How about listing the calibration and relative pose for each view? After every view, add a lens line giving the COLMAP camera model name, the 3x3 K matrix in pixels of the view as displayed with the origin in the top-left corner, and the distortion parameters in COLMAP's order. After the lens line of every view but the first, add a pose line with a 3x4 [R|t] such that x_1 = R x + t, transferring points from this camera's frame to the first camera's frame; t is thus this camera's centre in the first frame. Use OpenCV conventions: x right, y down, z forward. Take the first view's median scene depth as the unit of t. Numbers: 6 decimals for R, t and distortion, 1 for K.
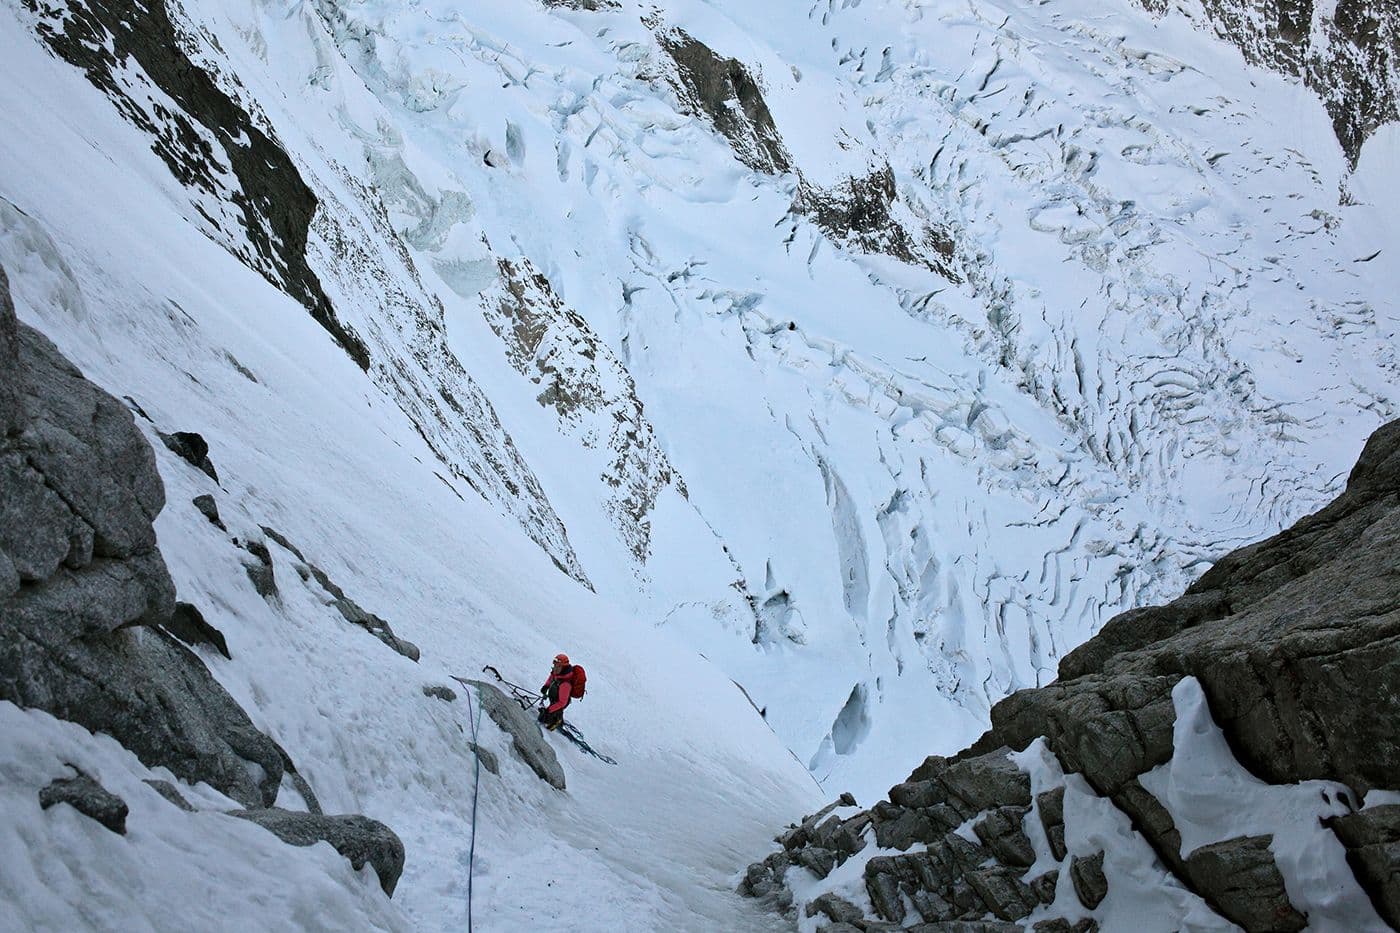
lens RADIAL K [[1433.3, 0, 708.2], [0, 1433.3, 470.1], [0, 0, 1]] dist [-0.042222, 0.000000]
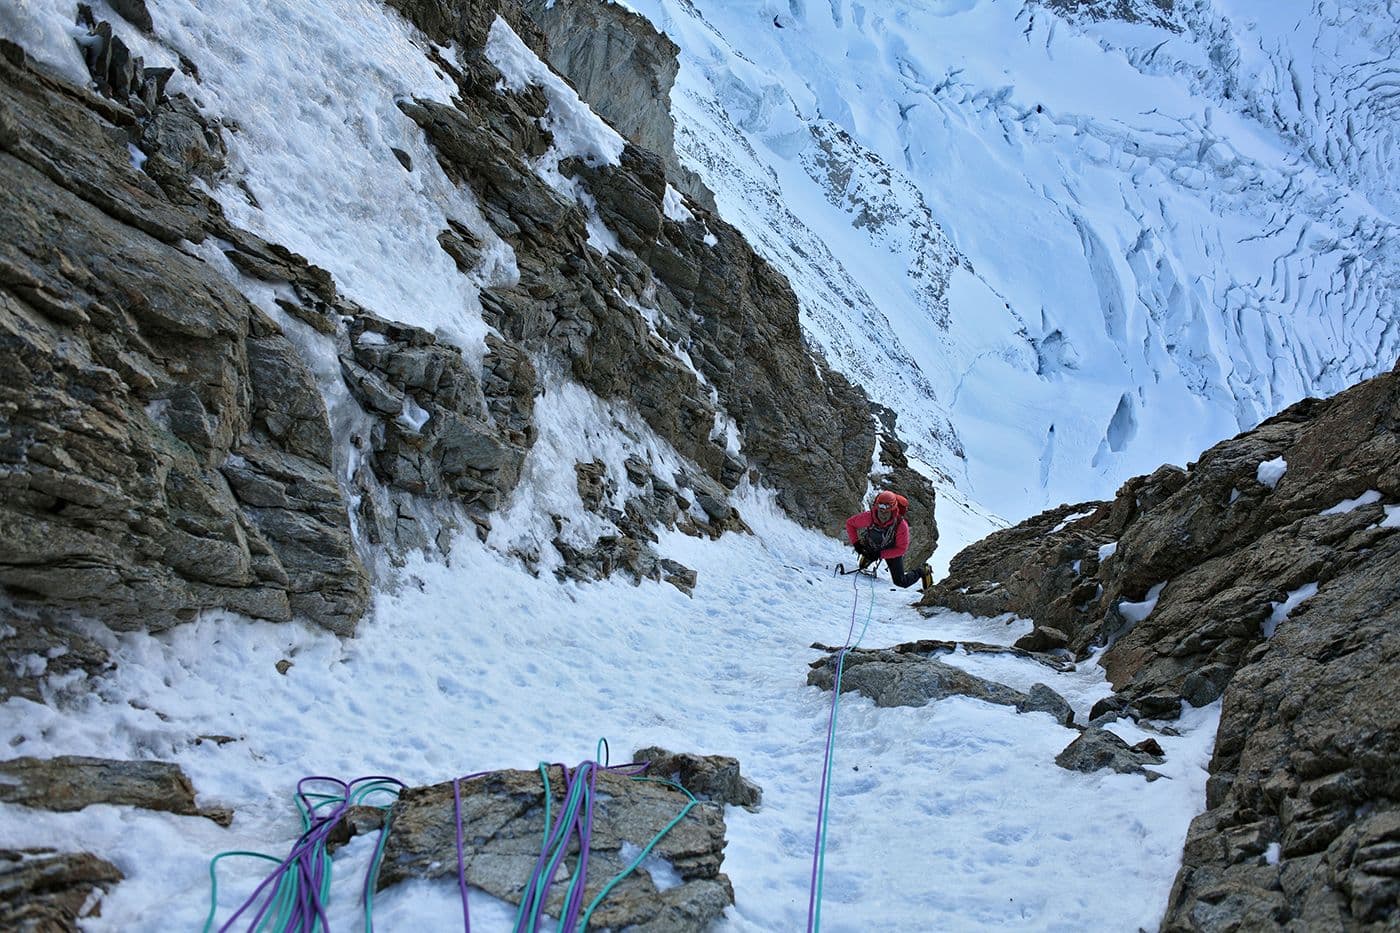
lens RADIAL K [[1433.3, 0, 687.3], [0, 1433.3, 461.9], [0, 0, 1]] dist [-0.042222, 0.000000]
pose [[0.969822, -0.117690, -0.213530, -0.008413], [0.163384, 0.963762, 0.210877, -0.116235], [0.180974, -0.239401, 0.953906, -0.284782]]
